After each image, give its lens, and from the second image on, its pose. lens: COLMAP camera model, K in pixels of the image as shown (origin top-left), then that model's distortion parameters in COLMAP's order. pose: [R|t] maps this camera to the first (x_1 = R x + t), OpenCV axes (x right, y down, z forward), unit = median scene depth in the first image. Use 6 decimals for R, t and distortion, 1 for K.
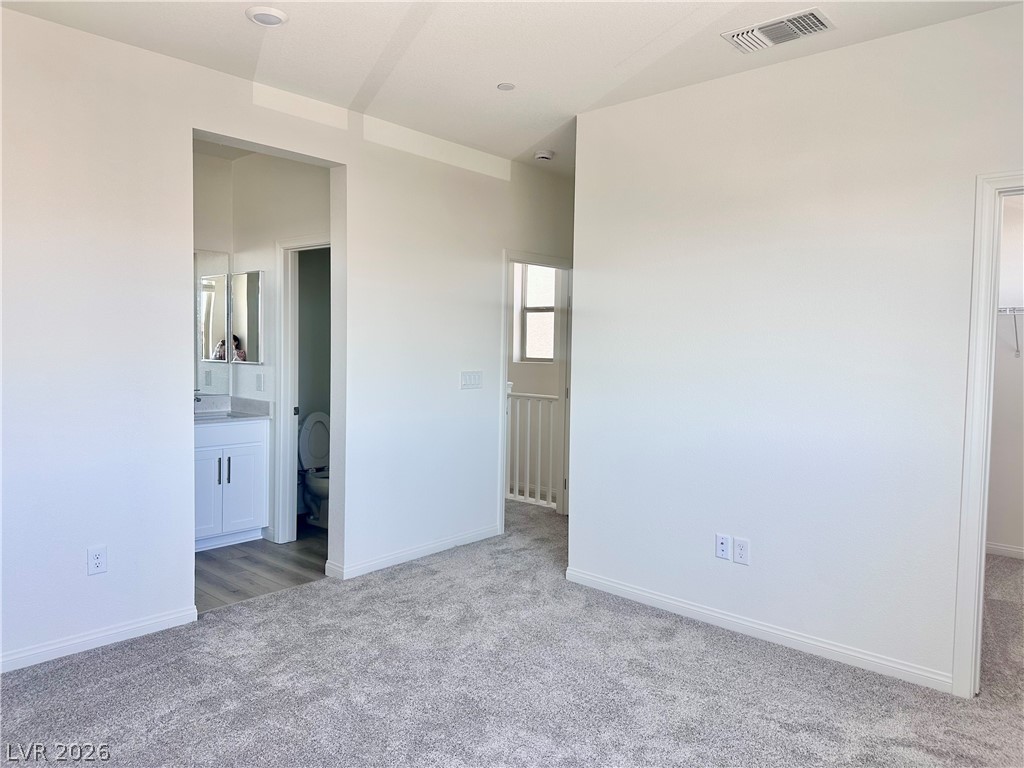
lens RADIAL K [[715.7, 0, 514.9], [0, 715.7, 381.8], [0, 0, 1]] dist [0.064029, -0.068003]
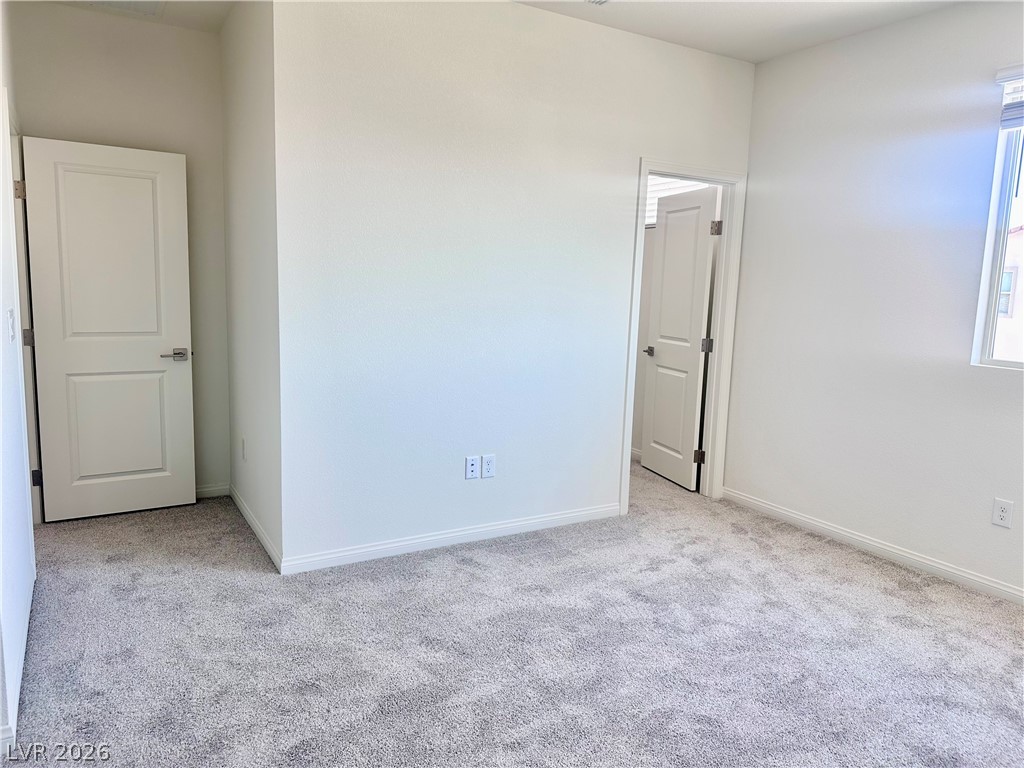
lens RADIAL K [[715.7, 0, 513.0], [0, 715.7, 381.3], [0, 0, 1]] dist [0.064029, -0.068003]
pose [[0.335364, -0.146391, 0.930645, -0.617552], [0.038426, 0.989157, 0.141748, -0.039908], [-0.941305, -0.011776, 0.337352, 0.566630]]
